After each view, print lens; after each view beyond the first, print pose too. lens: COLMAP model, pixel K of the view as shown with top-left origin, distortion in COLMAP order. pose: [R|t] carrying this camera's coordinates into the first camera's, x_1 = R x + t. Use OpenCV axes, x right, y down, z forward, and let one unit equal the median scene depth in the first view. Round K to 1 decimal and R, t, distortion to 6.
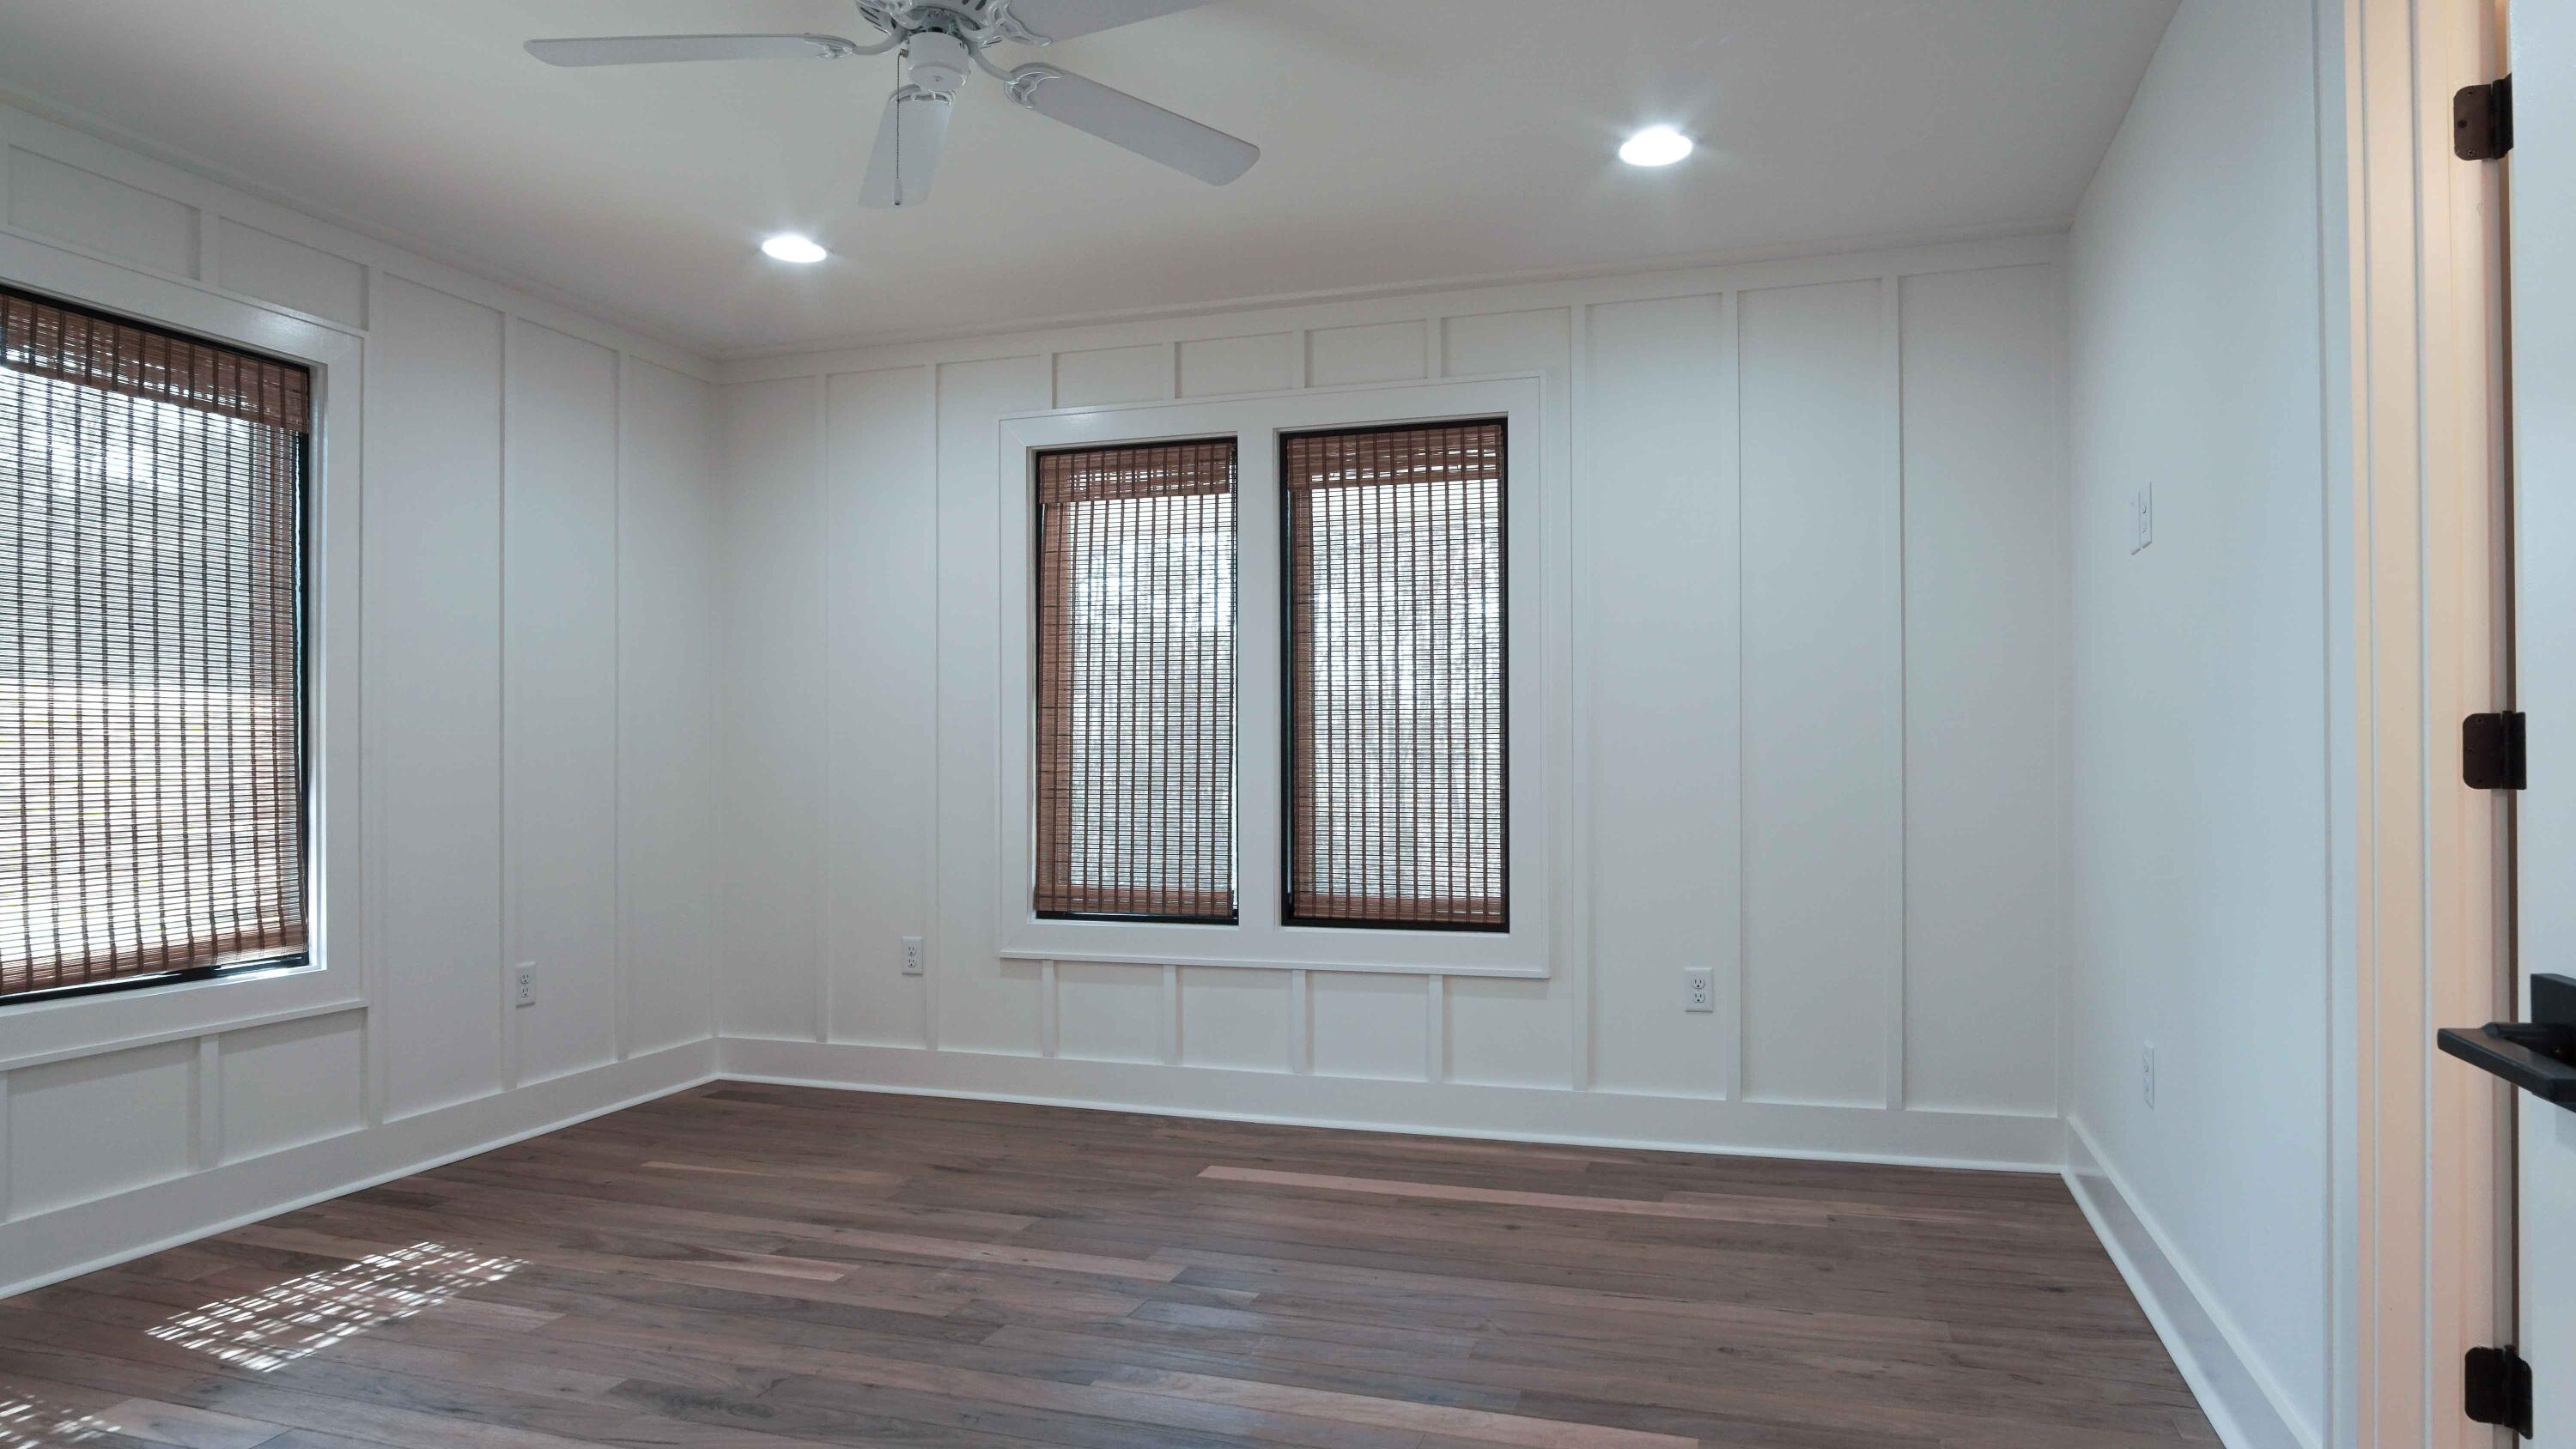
lens RADIAL K [[1415.4, 0, 1294.3], [0, 1415.4, 744.1], [0, 0, 1]] dist [-0.025206, 0.005929]
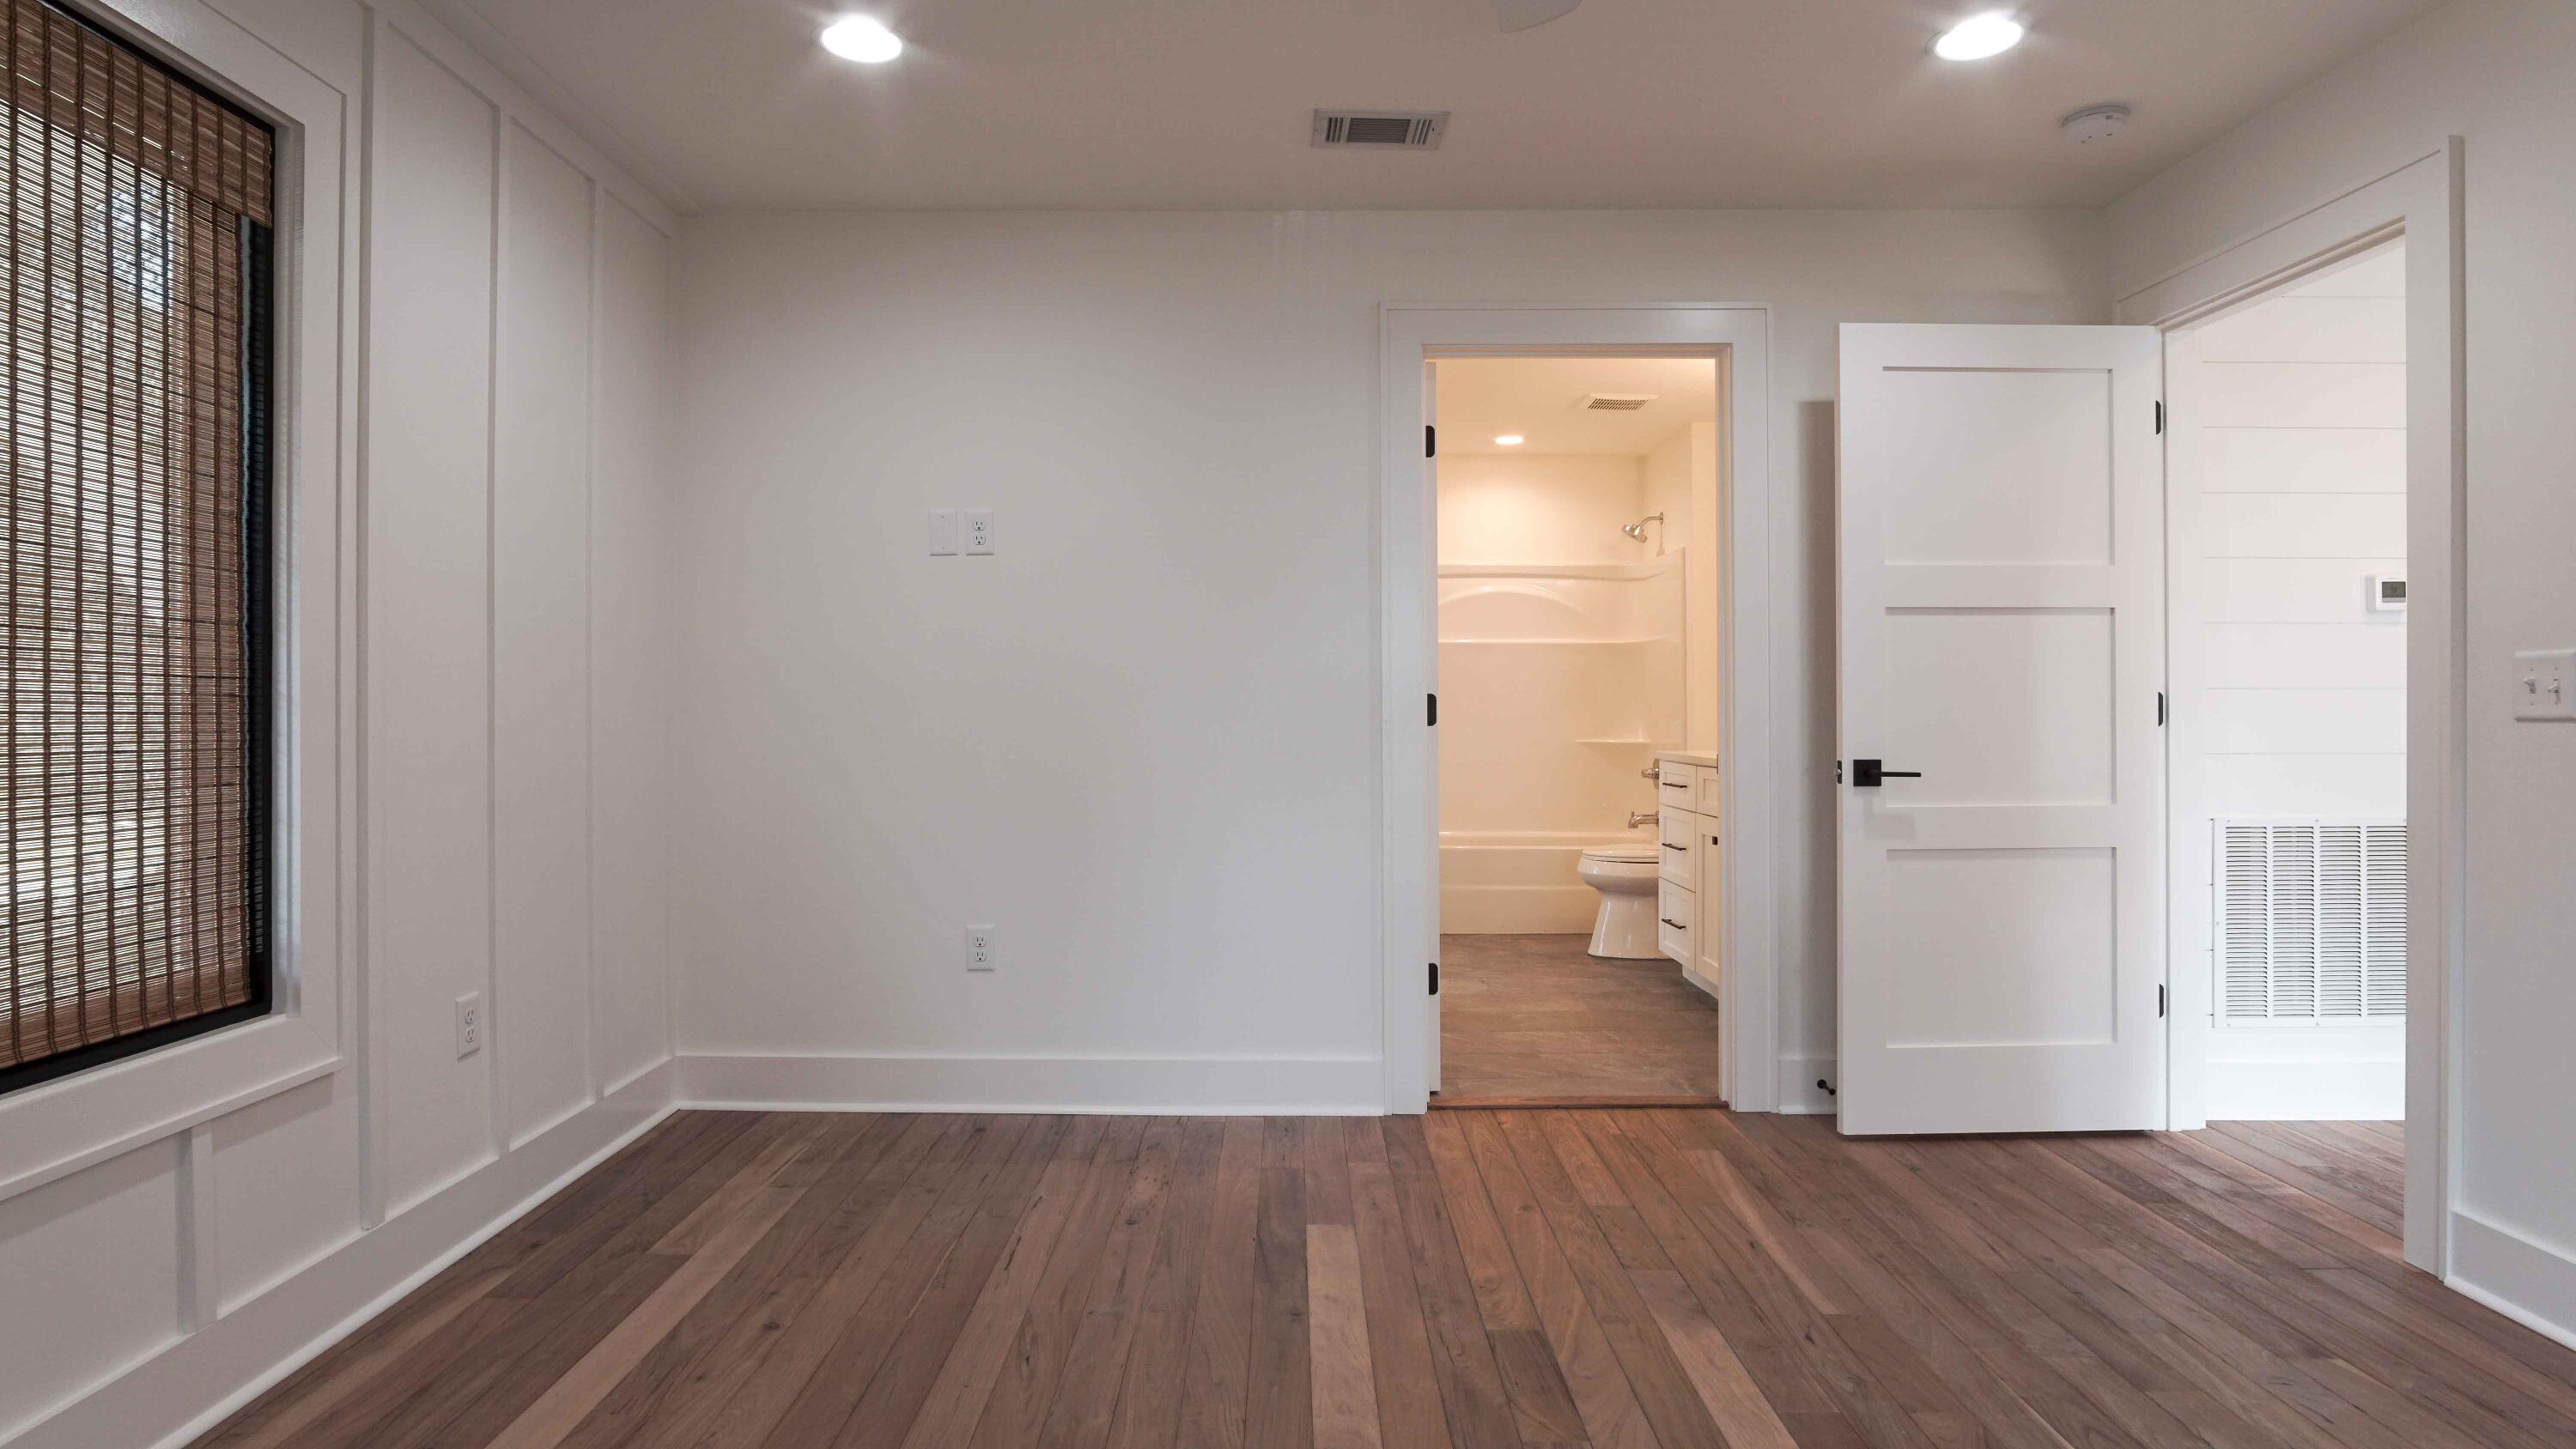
lens RADIAL K [[1415.4, 0, 1283.6], [0, 1415.4, 718.9], [0, 0, 1]] dist [-0.025206, 0.005929]
pose [[-0.313628, 0.000904, 0.949545, -0.666262], [-0.005015, 0.999984, -0.002609, 0.011453], [-0.949533, -0.005580, -0.313619, 0.982033]]
